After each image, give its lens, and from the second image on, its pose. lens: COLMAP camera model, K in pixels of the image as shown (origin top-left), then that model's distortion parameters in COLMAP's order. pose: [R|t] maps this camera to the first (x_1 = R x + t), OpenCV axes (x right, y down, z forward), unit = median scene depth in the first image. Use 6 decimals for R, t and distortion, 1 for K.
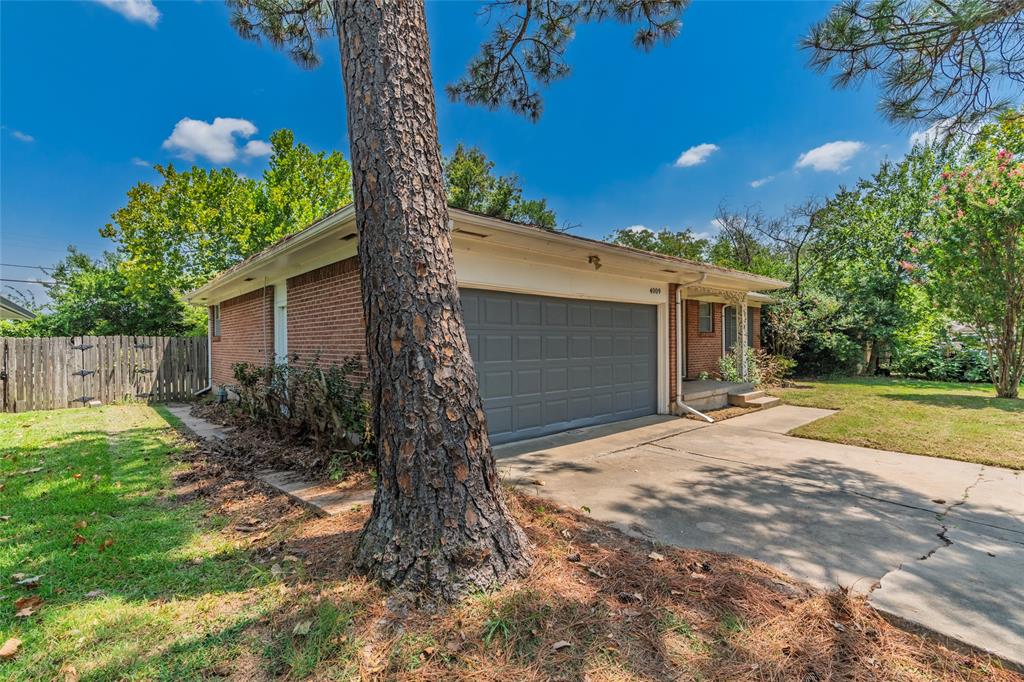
lens RADIAL K [[472.2, 0, 512.0], [0, 472.2, 341.0], [0, 0, 1]] dist [-0.001298, -0.000178]
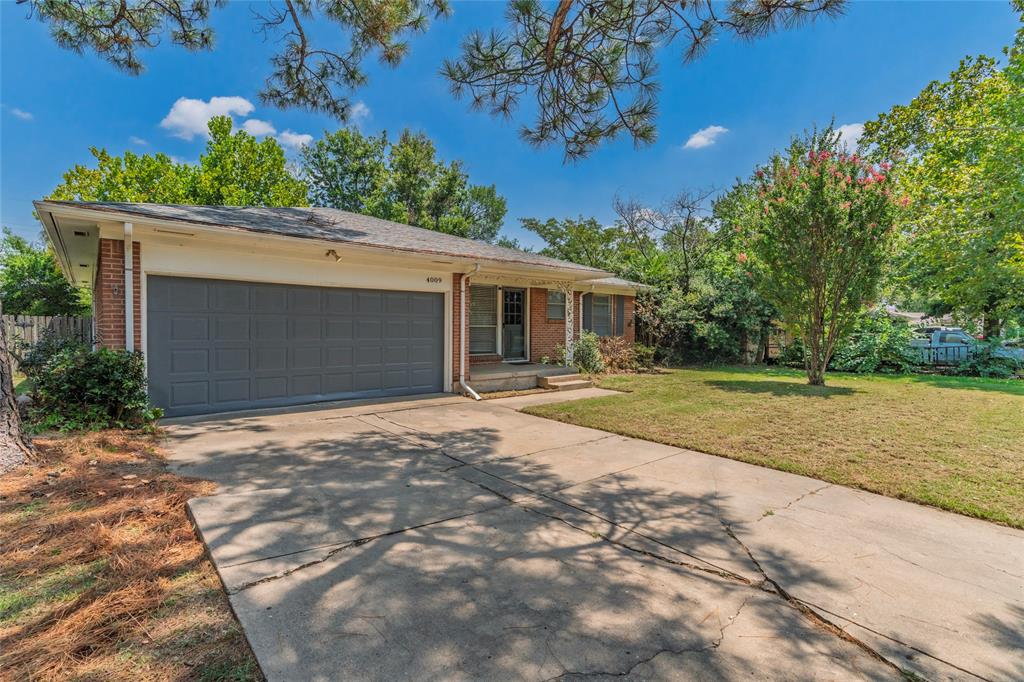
lens RADIAL K [[491.1, 0, 512.5], [0, 491.1, 325.9], [0, 0, 1]] dist [-0.004095, 0.000689]
pose [[0.999694, 0.014804, -0.019808, 0.359403], [-0.014886, 0.999881, -0.004002, 0.002387], [0.019746, 0.004296, 0.999796, -0.098087]]
